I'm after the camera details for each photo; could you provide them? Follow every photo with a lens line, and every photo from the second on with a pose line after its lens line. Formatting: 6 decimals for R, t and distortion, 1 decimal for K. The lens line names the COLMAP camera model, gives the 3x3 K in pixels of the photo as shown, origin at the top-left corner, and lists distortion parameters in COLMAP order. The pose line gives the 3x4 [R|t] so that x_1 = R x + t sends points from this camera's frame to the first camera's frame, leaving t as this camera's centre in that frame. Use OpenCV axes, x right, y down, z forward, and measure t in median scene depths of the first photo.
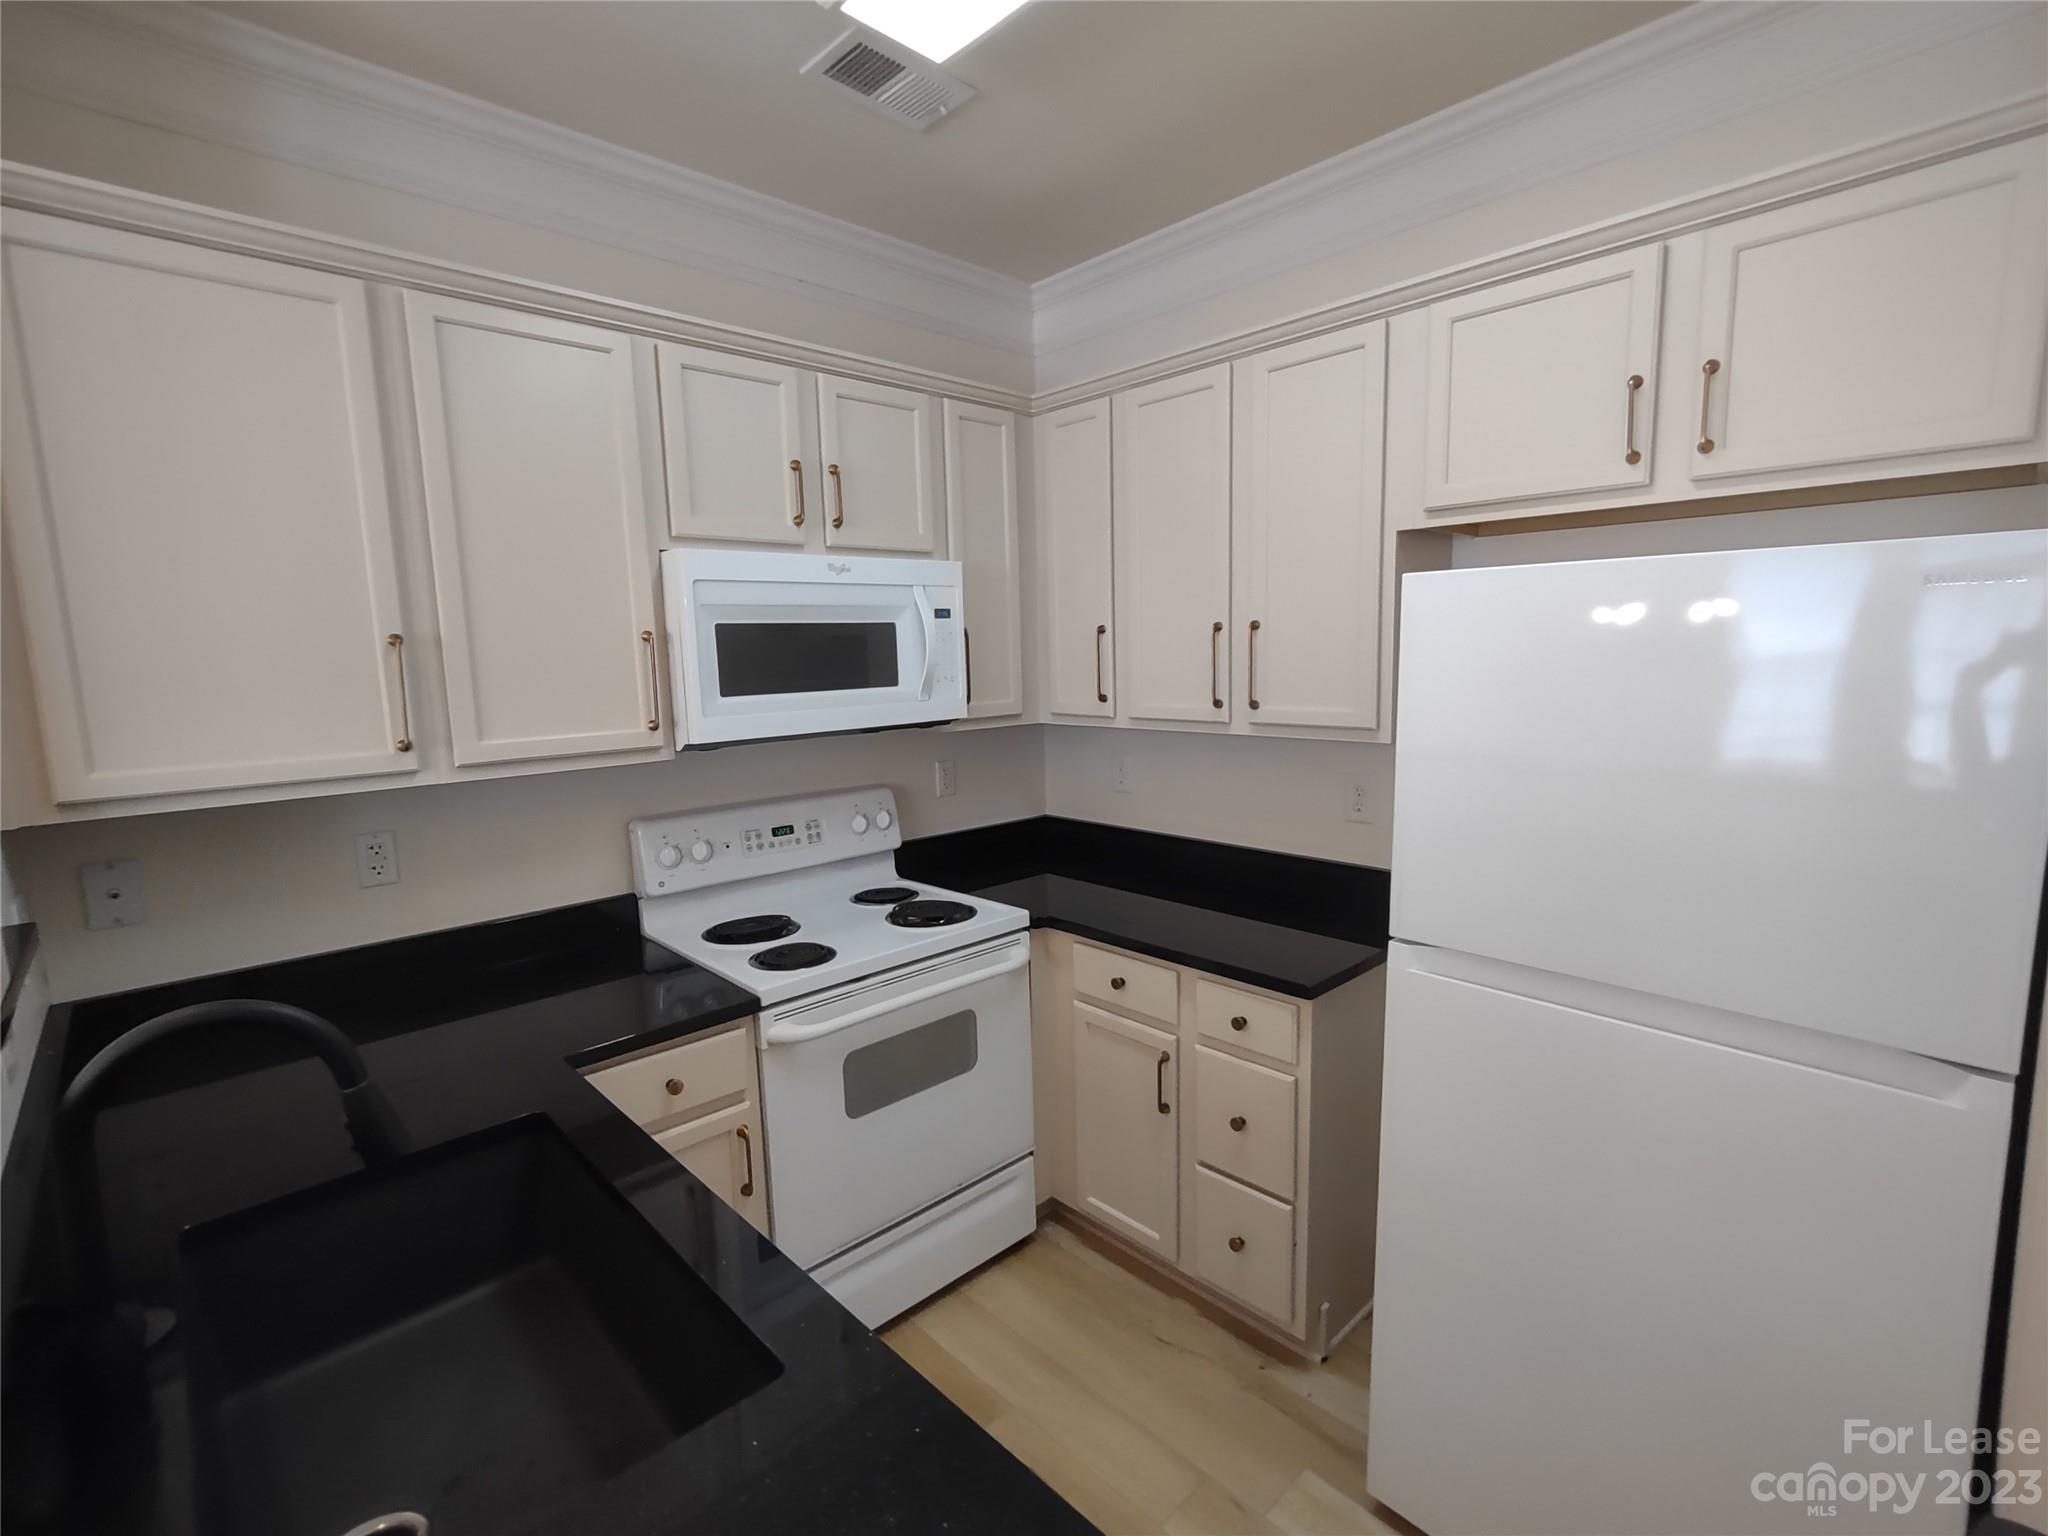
lens RADIAL K [[926.3, 0, 1028.5], [0, 926.3, 767.9], [0, 0, 1]] dist [0.000007, 0.000372]
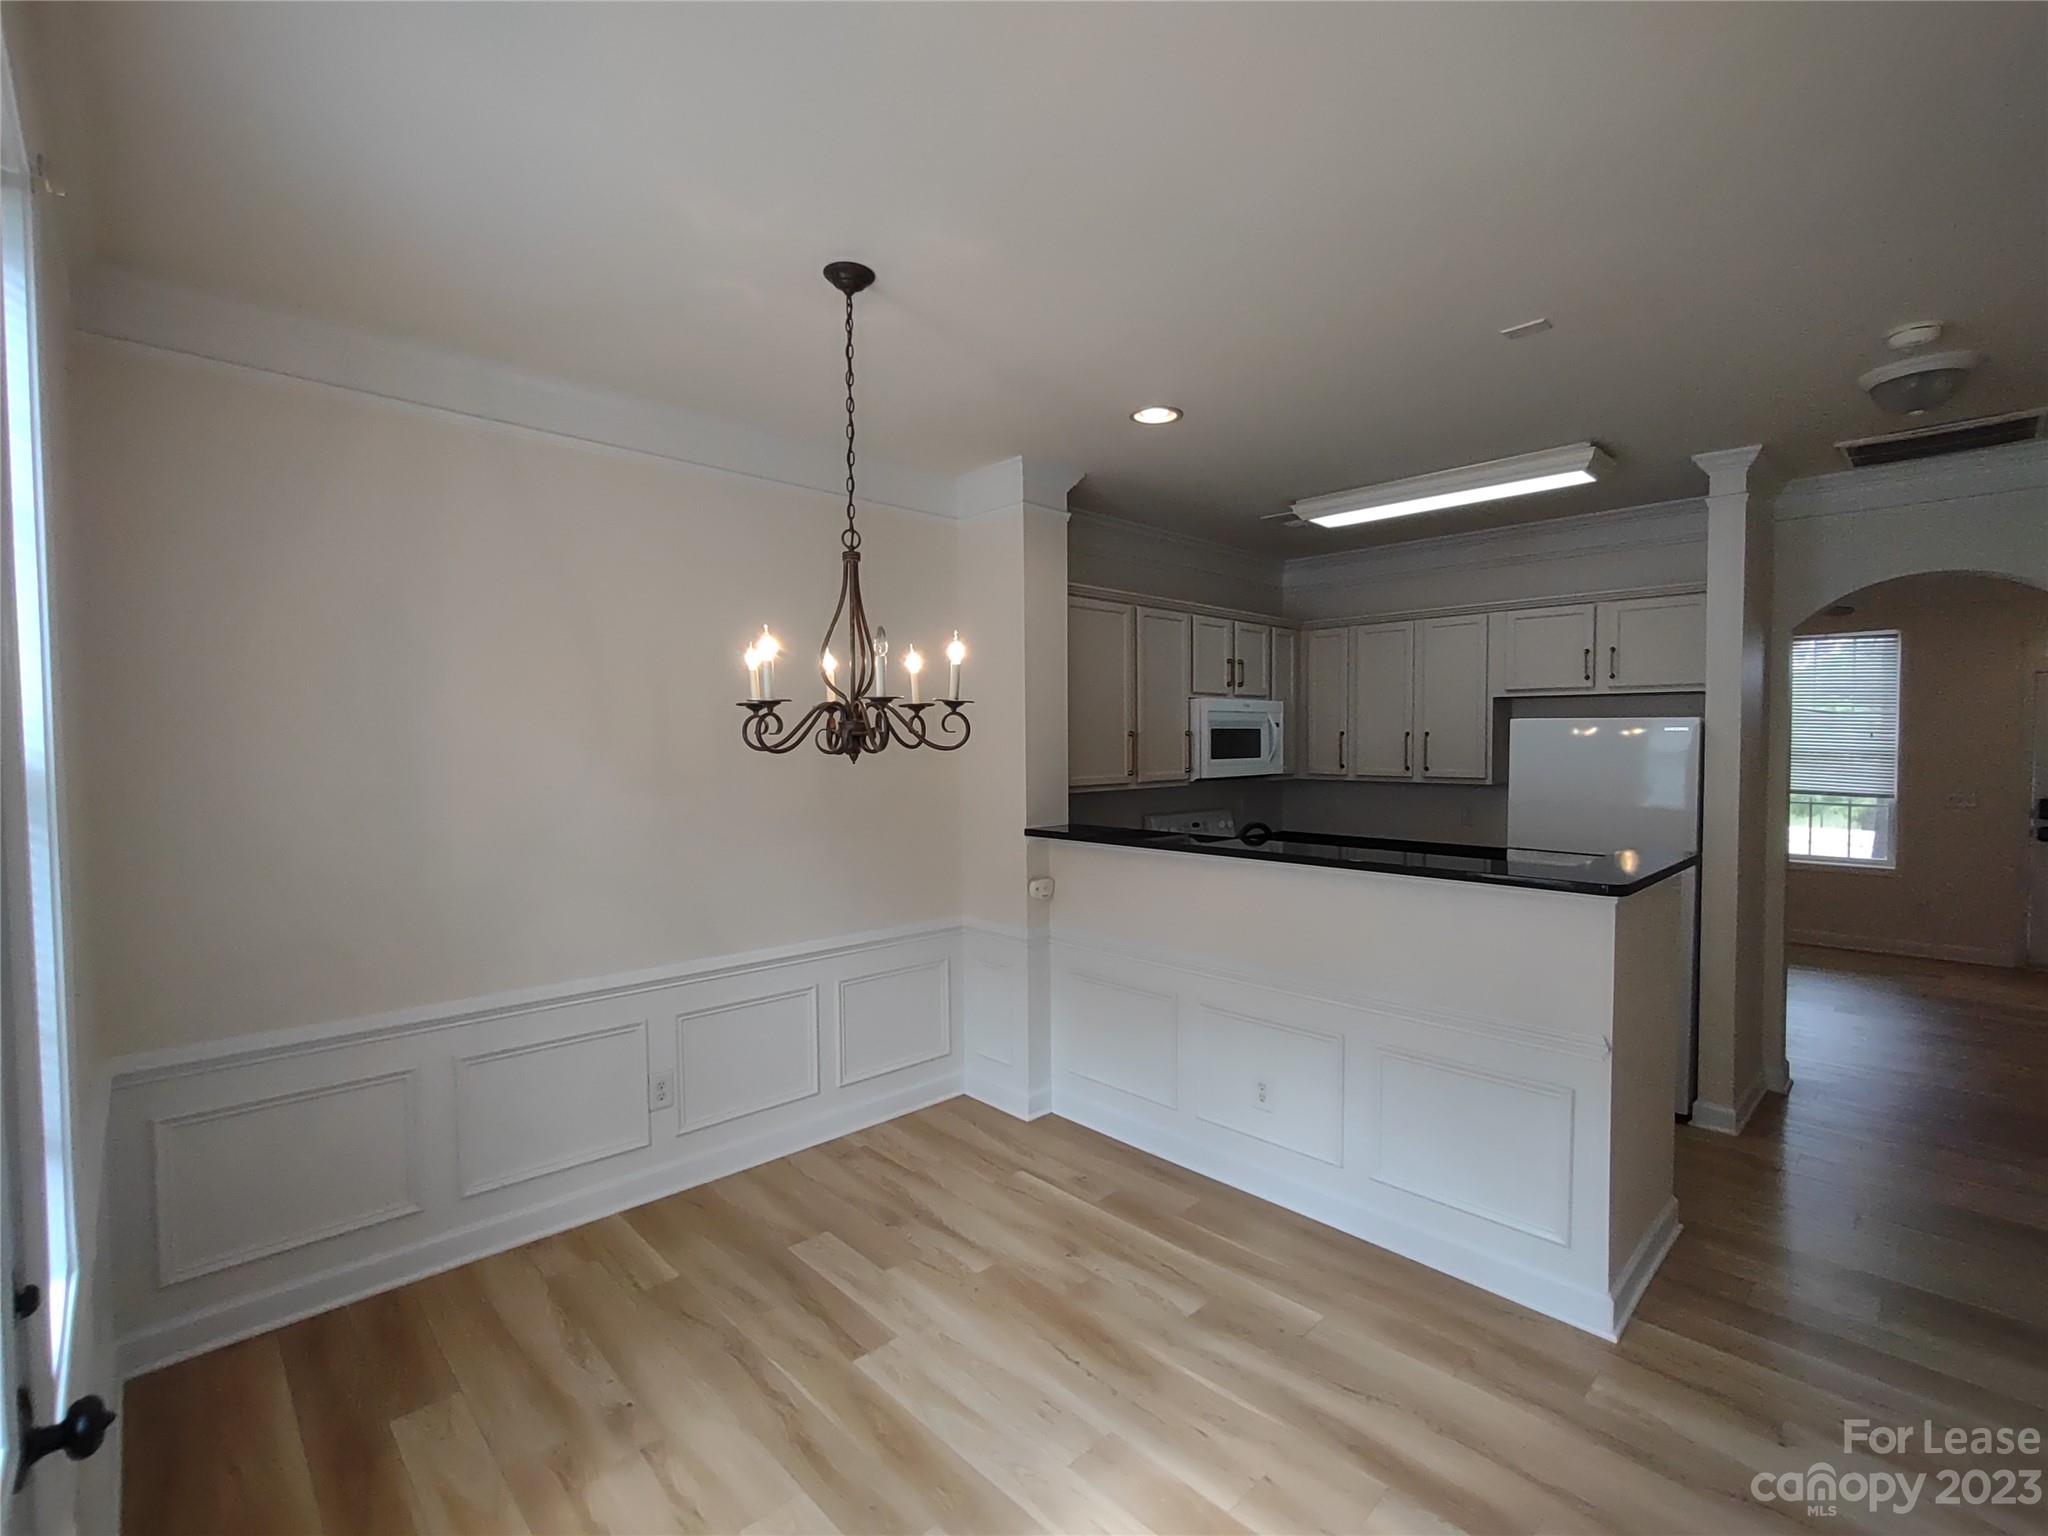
lens RADIAL K [[926.3, 0, 1028.5], [0, 926.3, 767.9], [0, 0, 1]] dist [0.000007, 0.000372]
pose [[0.999595, 0.020687, 0.019546, -0.783969], [-0.018672, 0.994994, -0.098179, 0.172969], [-0.021479, 0.097775, 0.994977, -1.246271]]
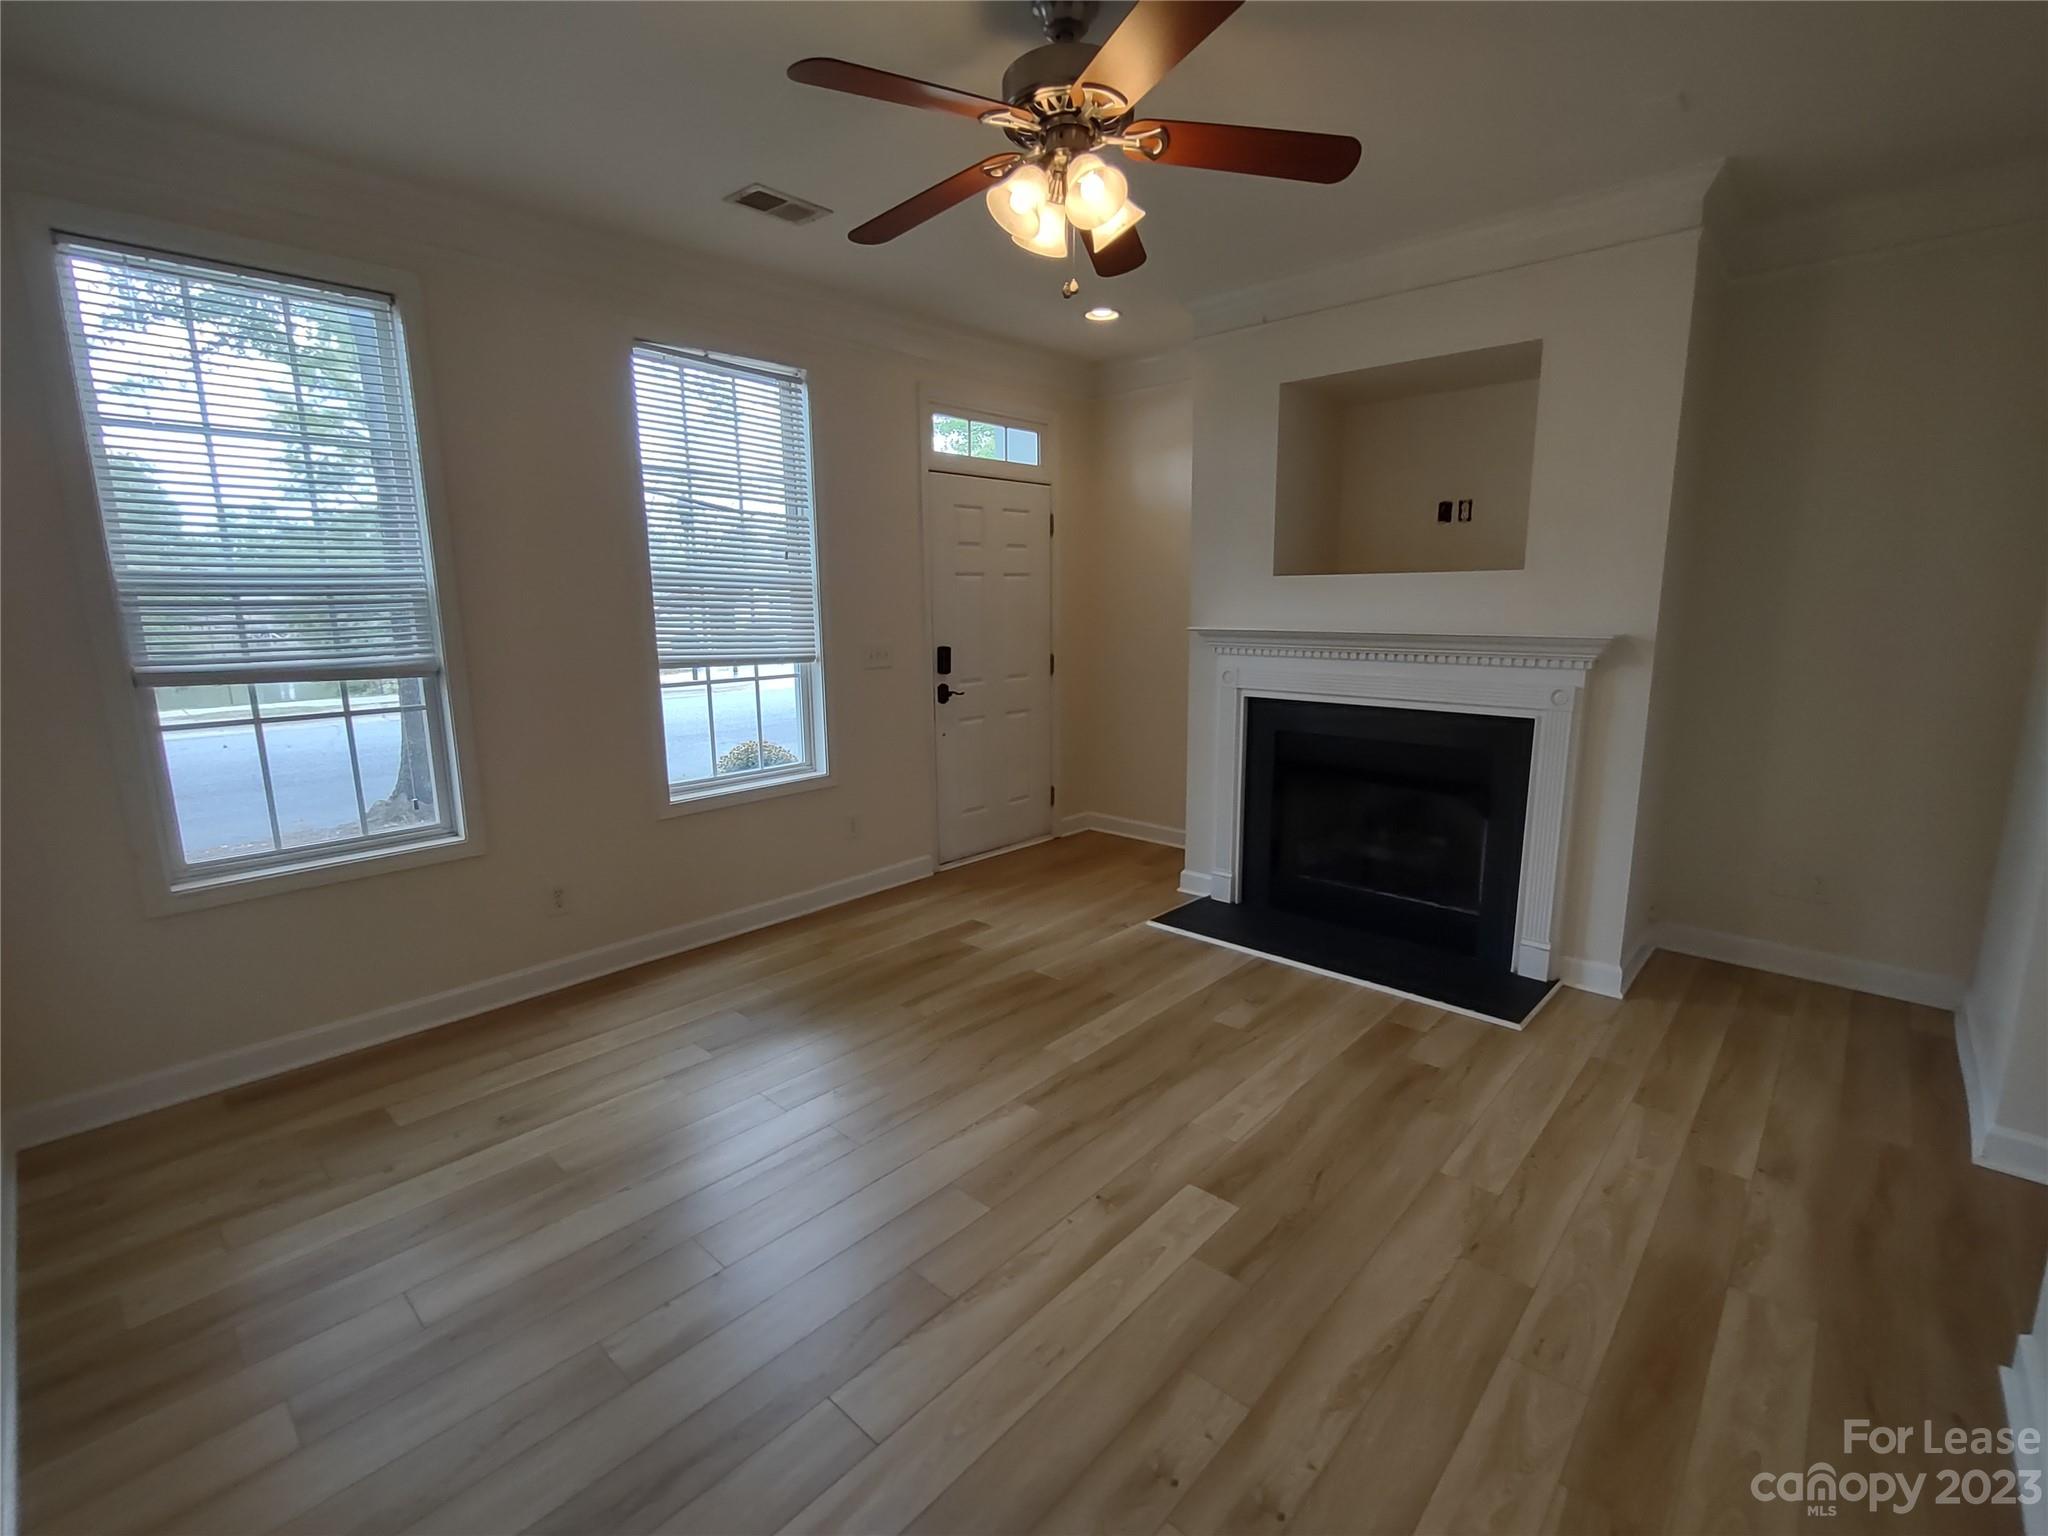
lens RADIAL K [[926.3, 0, 1028.5], [0, 926.3, 767.9], [0, 0, 1]] dist [0.000007, 0.000372]
pose [[-0.076085, -0.153693, 0.985185, 0.311150], [0.134426, 0.977448, 0.162868, -0.140024], [-0.987998, 0.144826, -0.053709, 1.661931]]
